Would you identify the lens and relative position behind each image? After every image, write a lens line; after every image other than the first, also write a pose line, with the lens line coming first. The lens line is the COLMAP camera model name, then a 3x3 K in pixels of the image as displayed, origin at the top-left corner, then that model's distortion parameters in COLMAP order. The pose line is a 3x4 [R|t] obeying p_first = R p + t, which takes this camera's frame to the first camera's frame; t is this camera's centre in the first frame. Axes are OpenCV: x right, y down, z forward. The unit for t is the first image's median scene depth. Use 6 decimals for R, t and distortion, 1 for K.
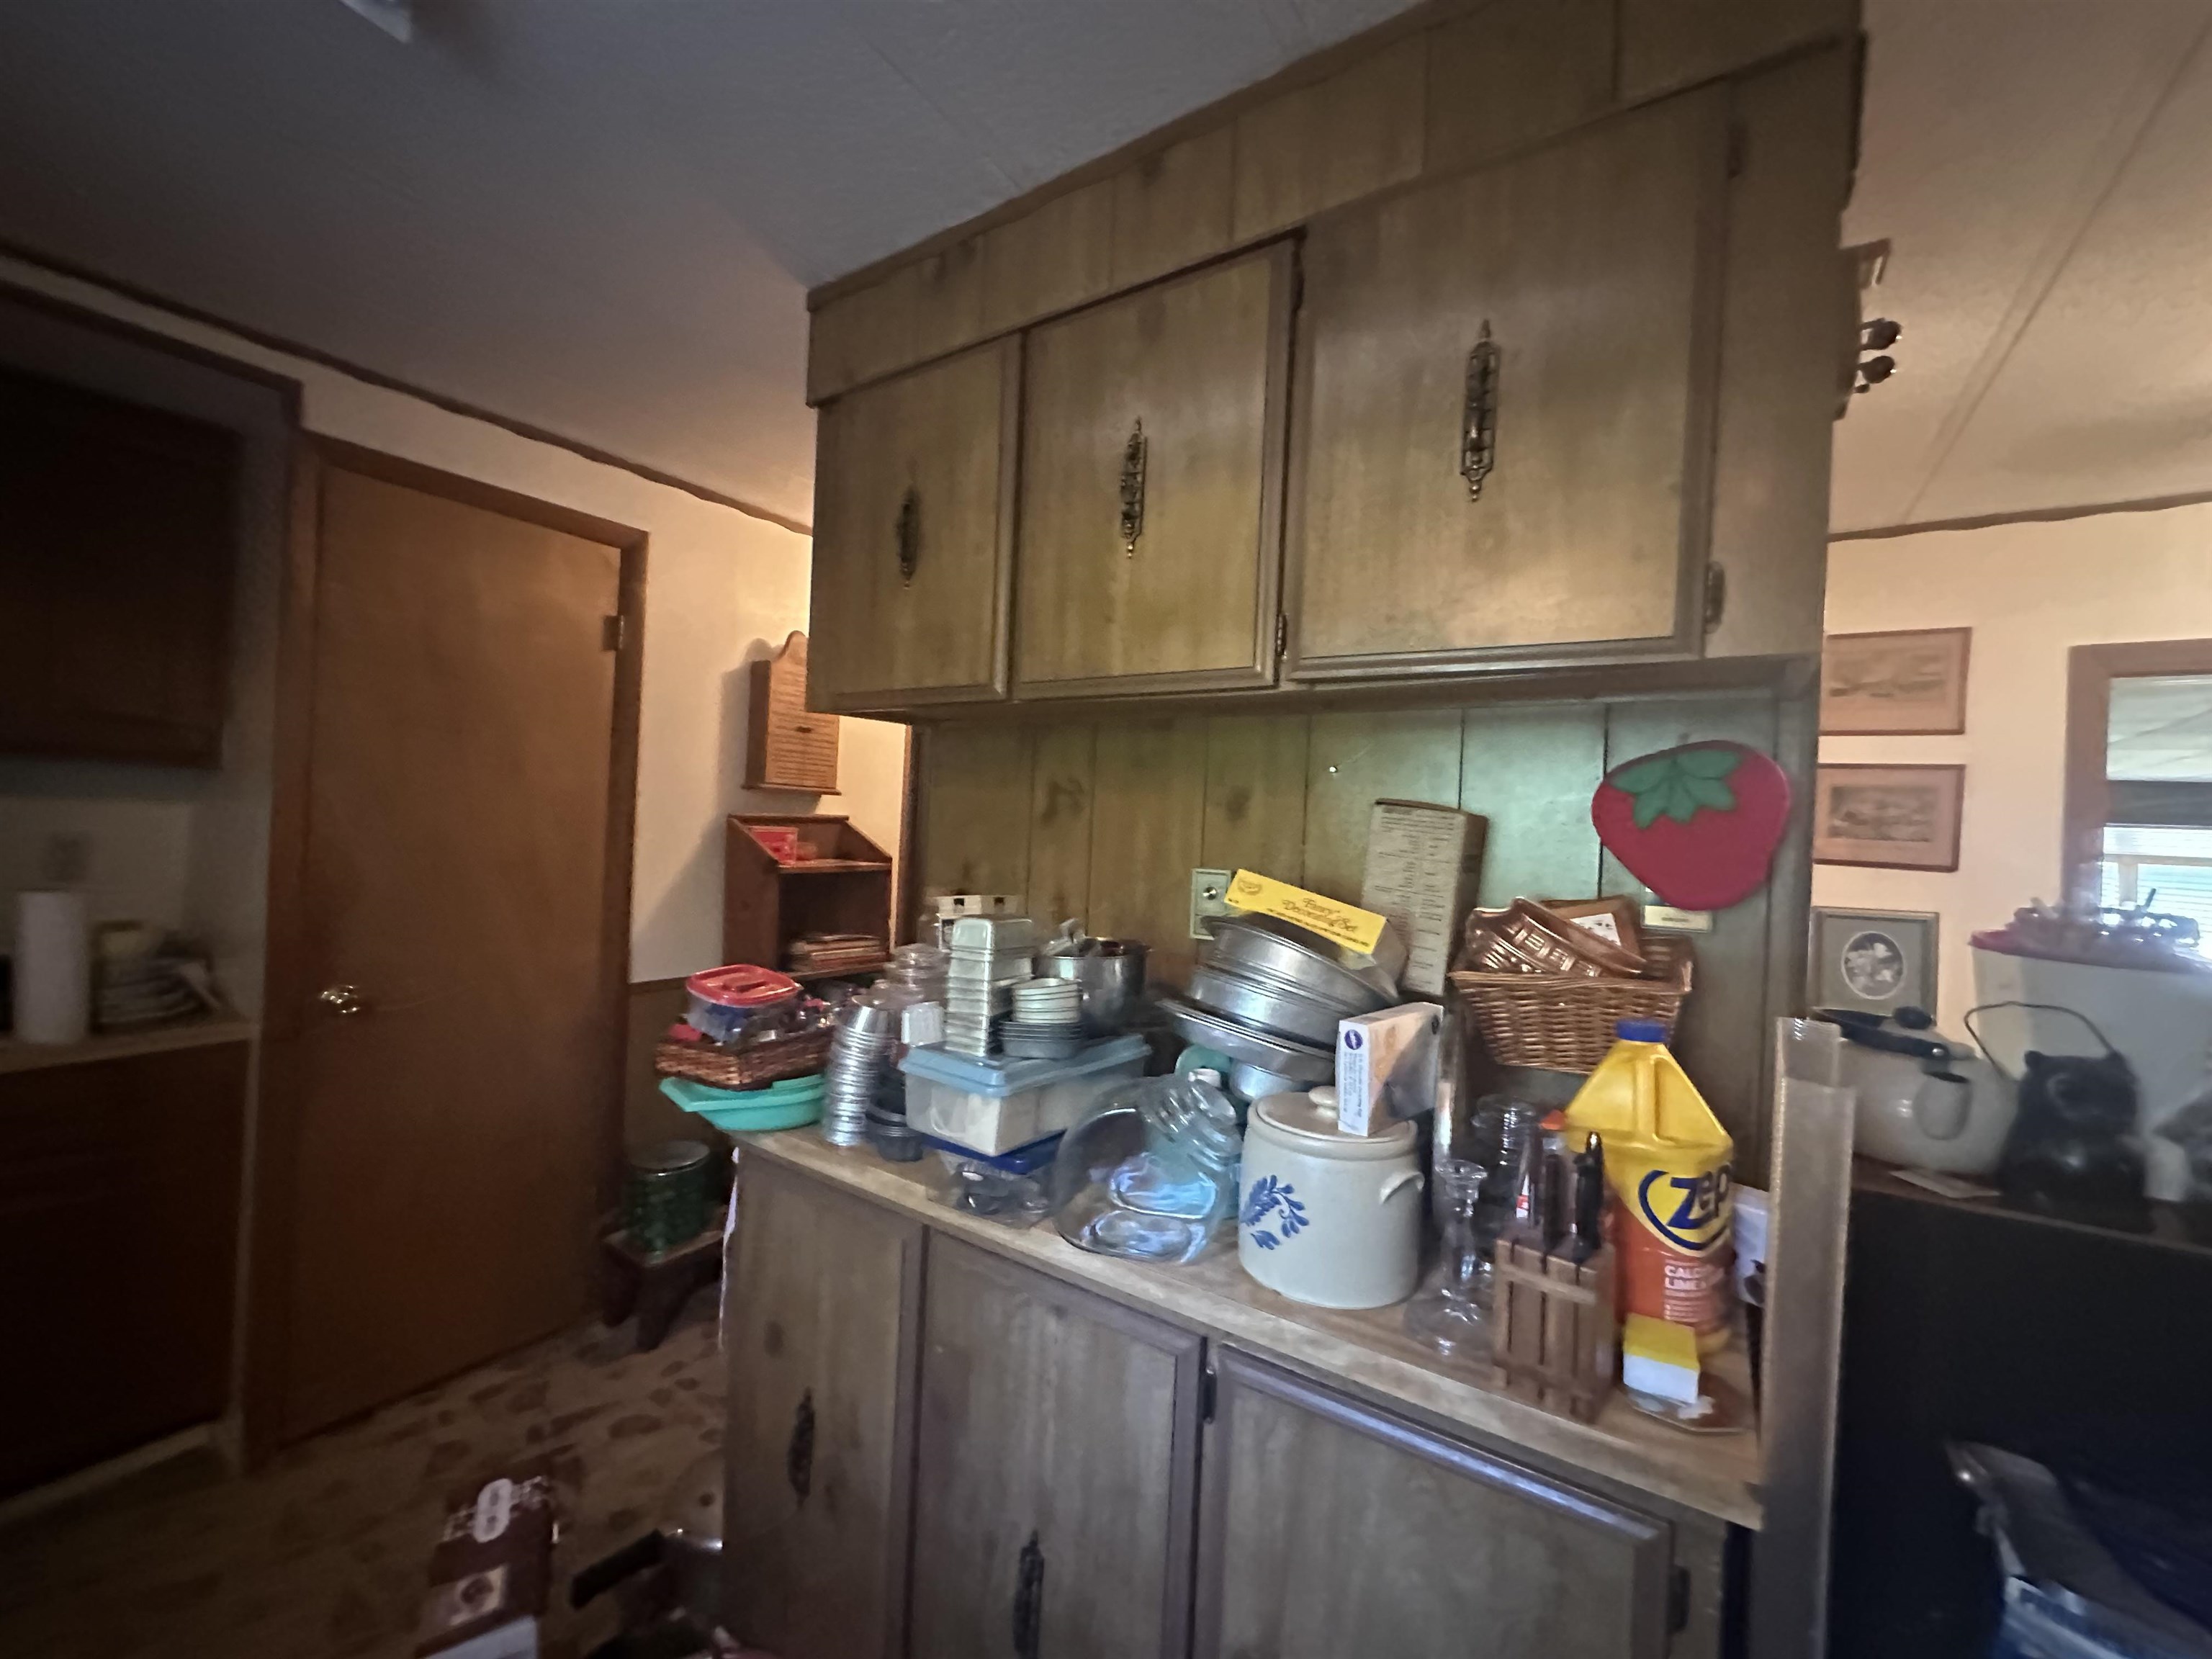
lens RADIAL K [[888.8, 0, 1107.1], [0, 888.8, 827.3], [0, 0, 1]] dist [-0.003872, 0.001247]
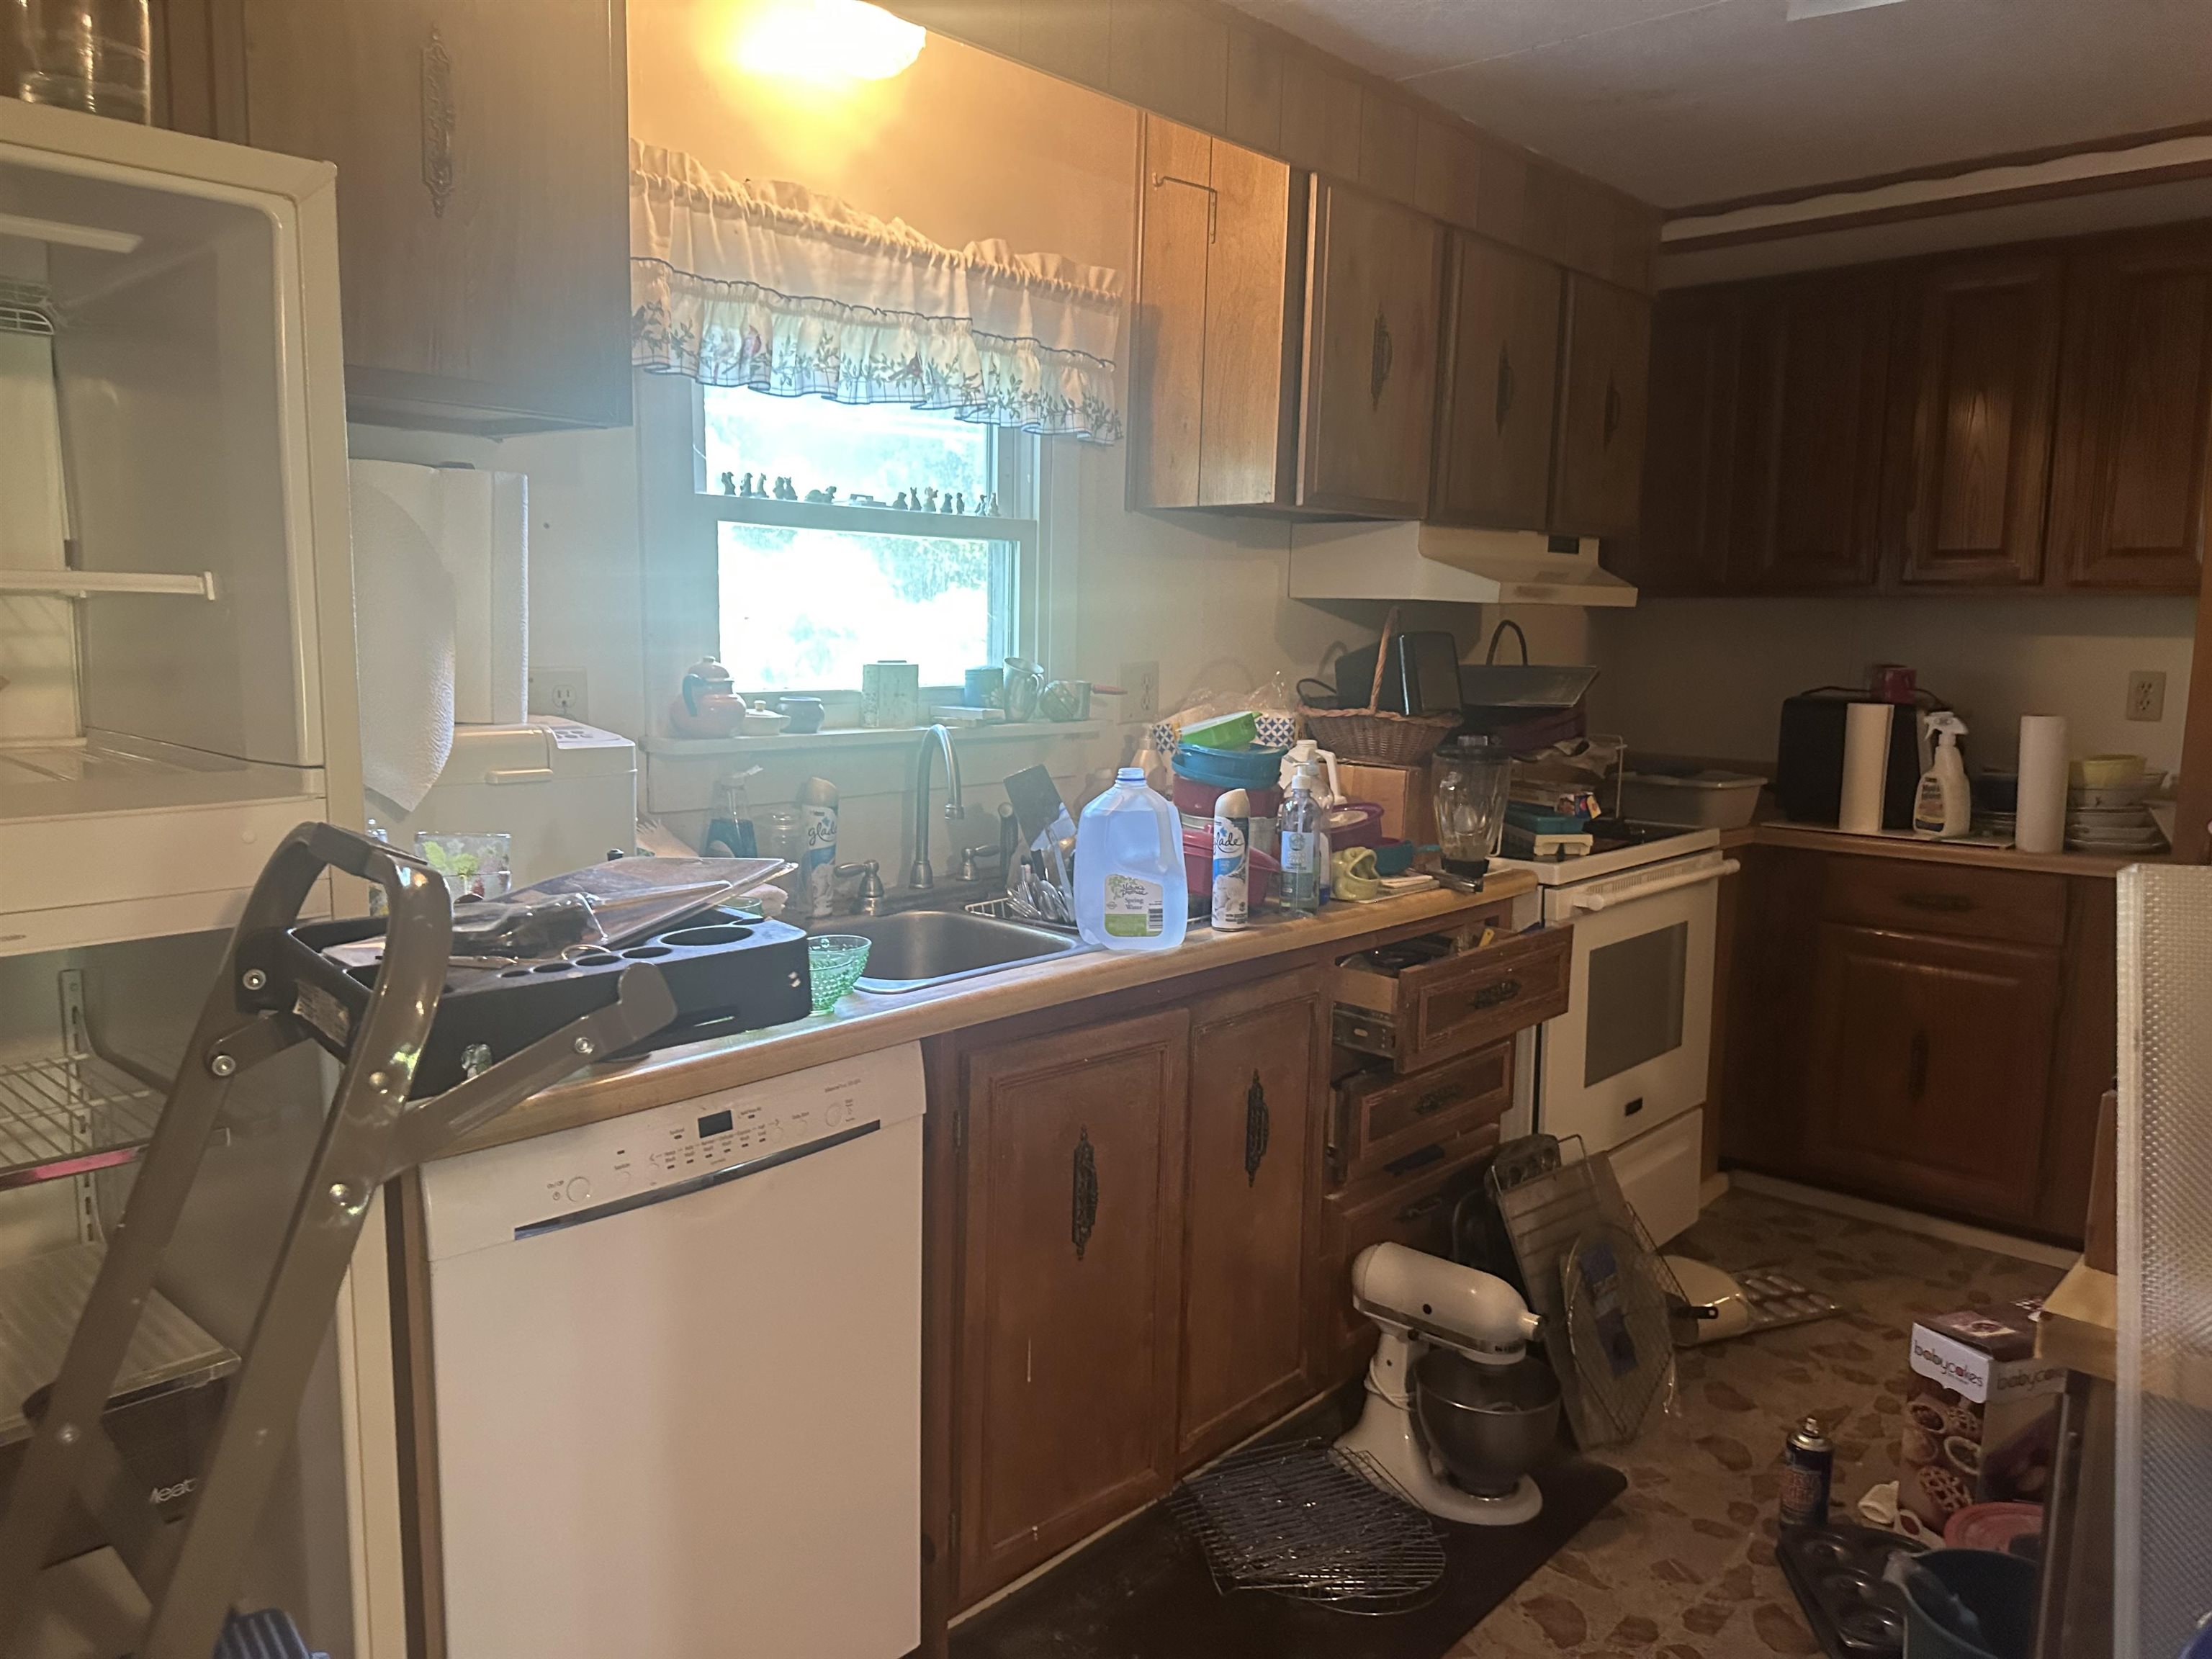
lens RADIAL K [[1575.9, 0, 1108.4], [0, 1575.9, 833.4], [0, 0, 1]] dist [0.052005, -0.062635]
pose [[-0.139933, 0.091141, -0.985957, 1.263327], [-0.024035, 0.995149, 0.095401, 0.072957], [0.989869, 0.037048, -0.137064, 0.146576]]
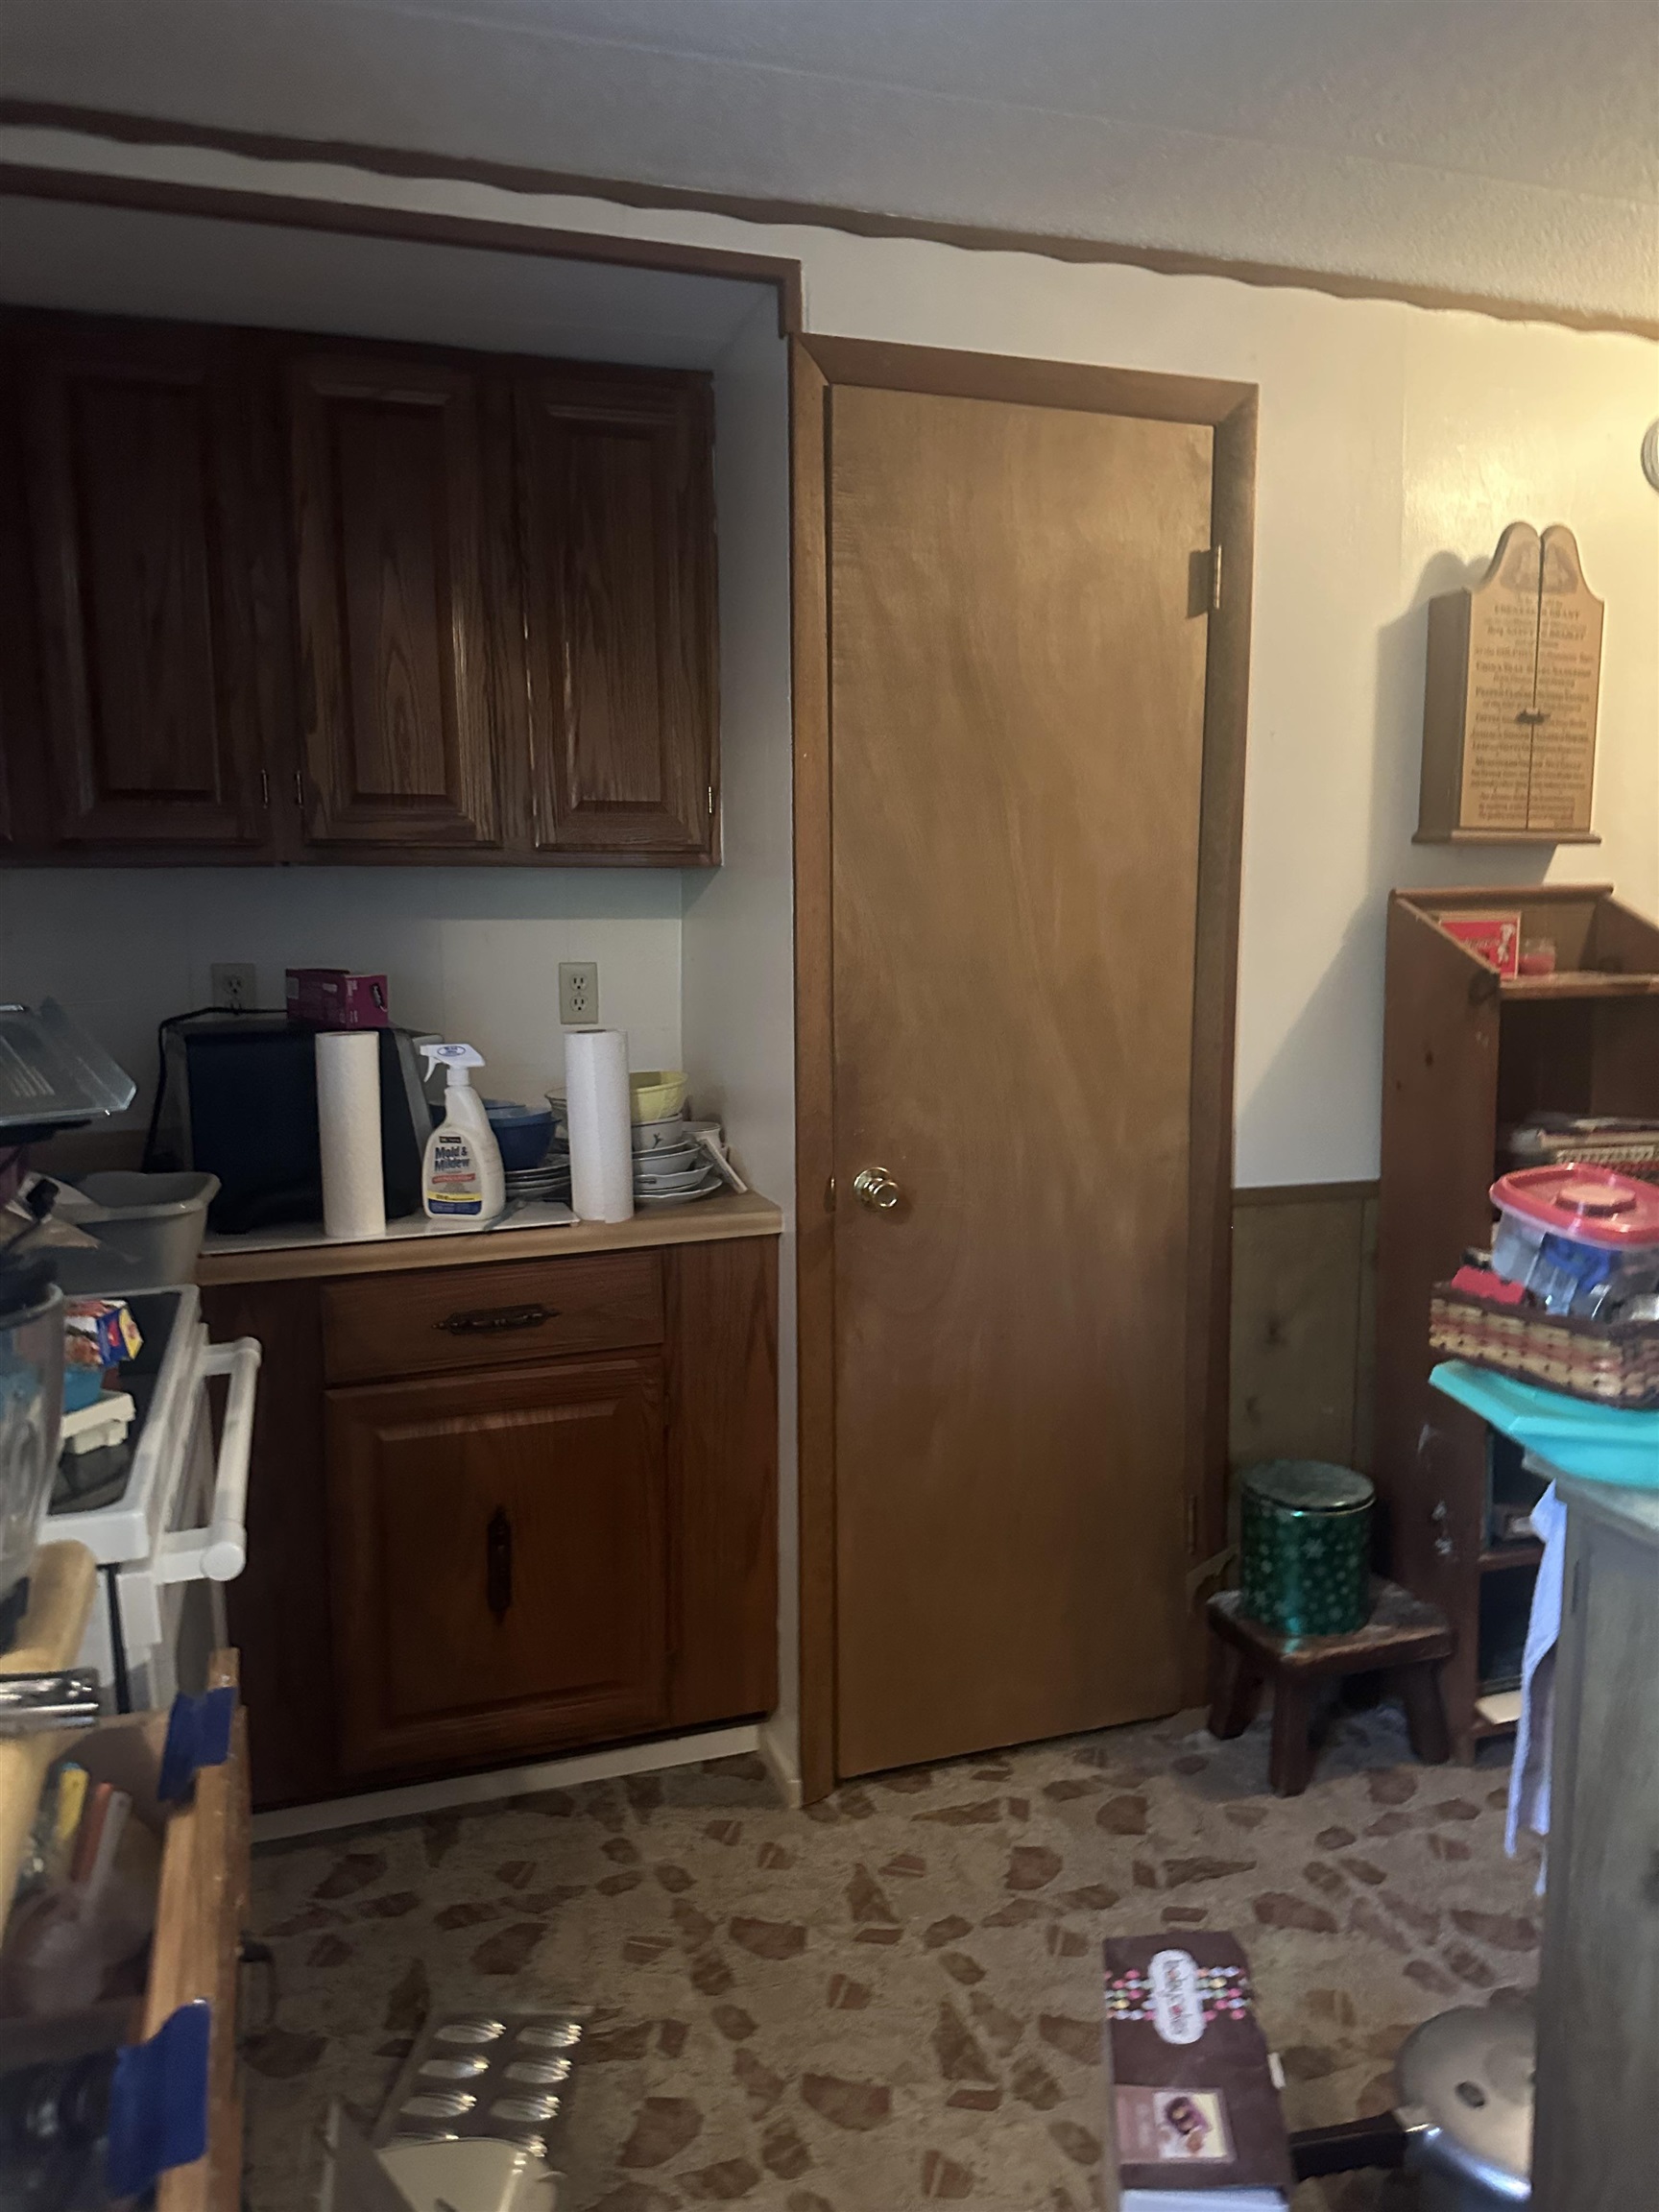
lens RADIAL K [[1575.9, 0, 823.0], [0, 1575.9, 1118.2], [0, 0, 1]] dist [0.052005, -0.062635]
pose [[0.792606, 0.029376, -0.609026, -0.223748], [0.042453, 0.993756, 0.103183, 0.016312], [0.608254, -0.107638, 0.786410, 0.015906]]
